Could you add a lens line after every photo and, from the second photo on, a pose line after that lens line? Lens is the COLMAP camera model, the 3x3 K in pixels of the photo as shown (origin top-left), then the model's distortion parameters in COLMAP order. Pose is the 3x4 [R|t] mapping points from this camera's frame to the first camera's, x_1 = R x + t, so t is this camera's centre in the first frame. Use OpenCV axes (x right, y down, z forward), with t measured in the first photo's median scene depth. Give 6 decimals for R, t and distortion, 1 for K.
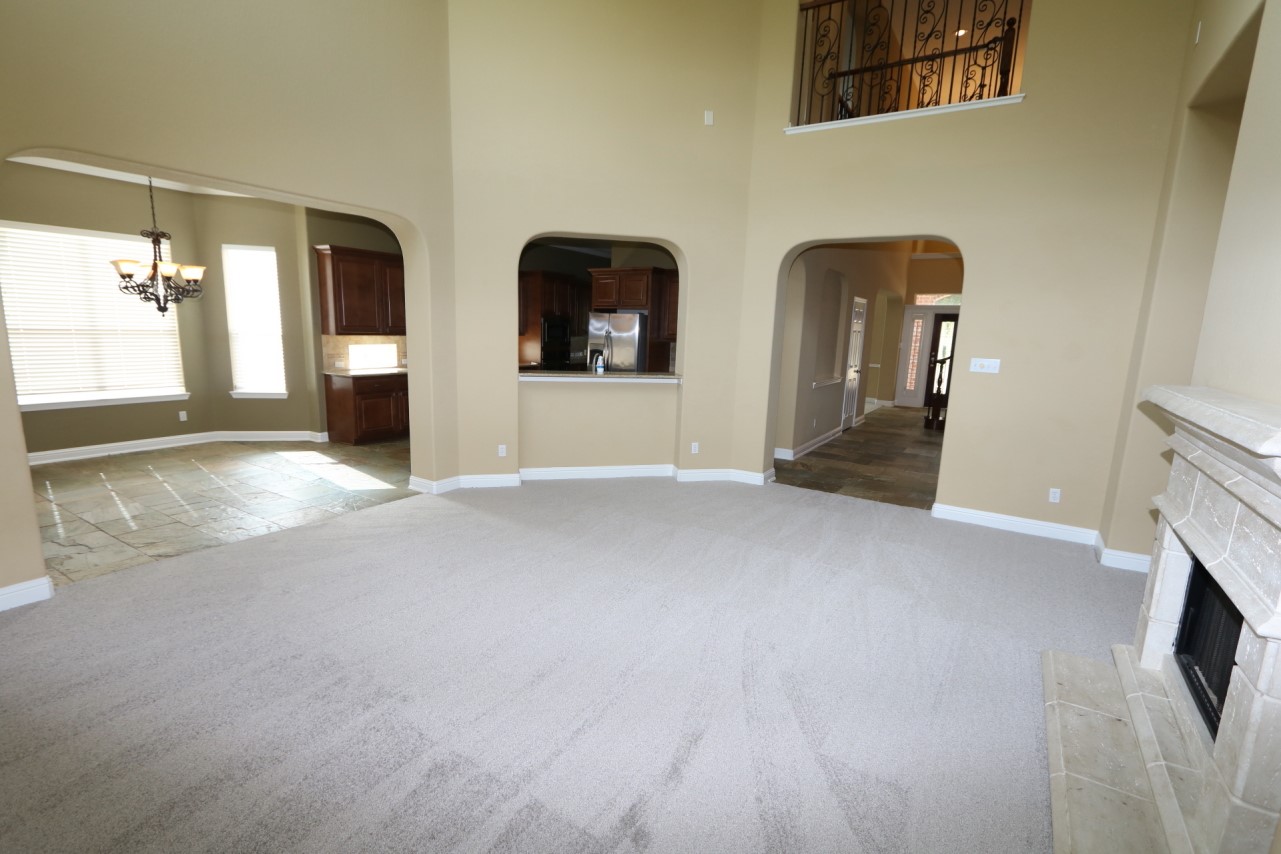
lens RADIAL K [[581.4, 0, 641.1], [0, 581.4, 430.9], [0, 0, 1]] dist [0.002610, 0.000495]
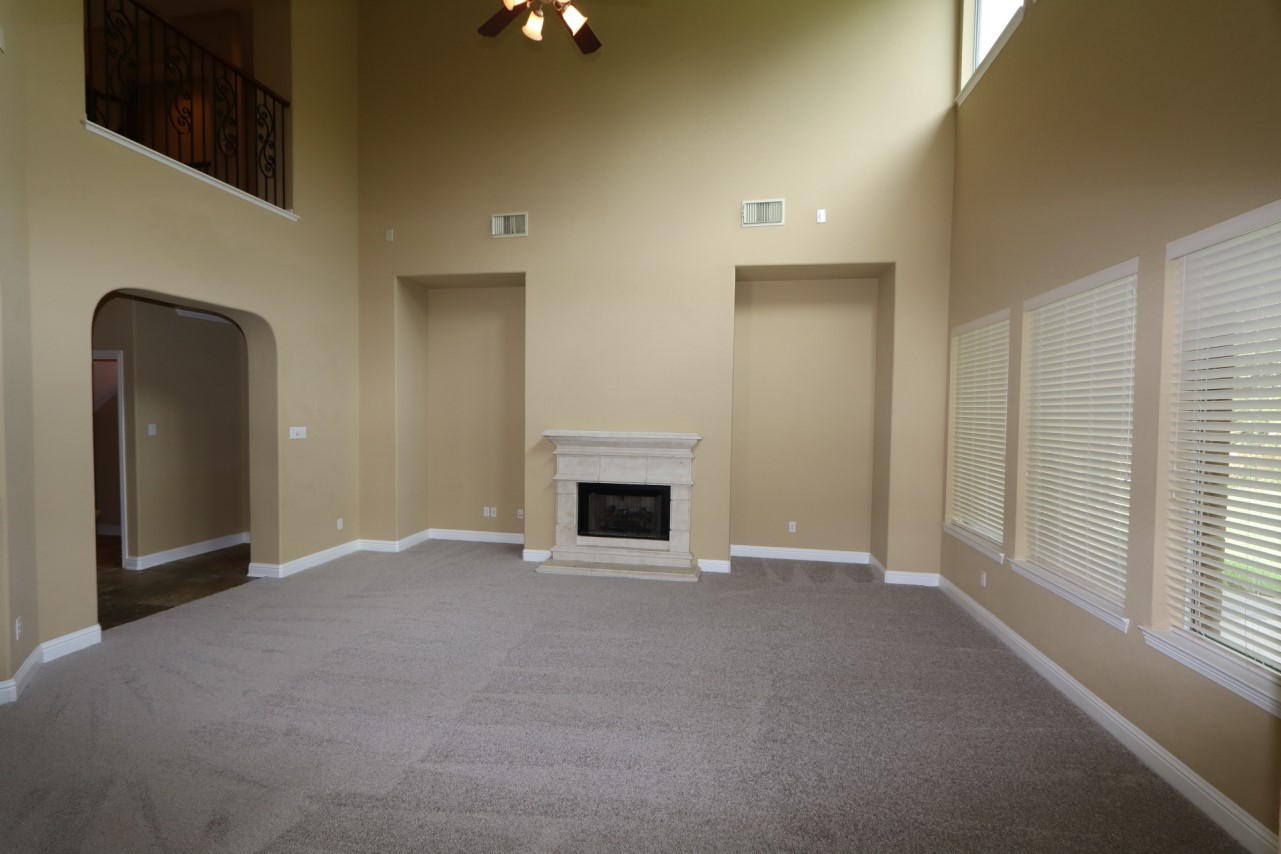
lens RADIAL K [[581.4, 0, 642.0], [0, 581.4, 430.4], [0, 0, 1]] dist [0.002610, 0.000495]
pose [[-0.403907, -0.059974, 0.912832, -0.702274], [0.139430, 0.982154, 0.126223, -0.154607], [-0.904112, 0.178259, -0.388337, 0.758540]]
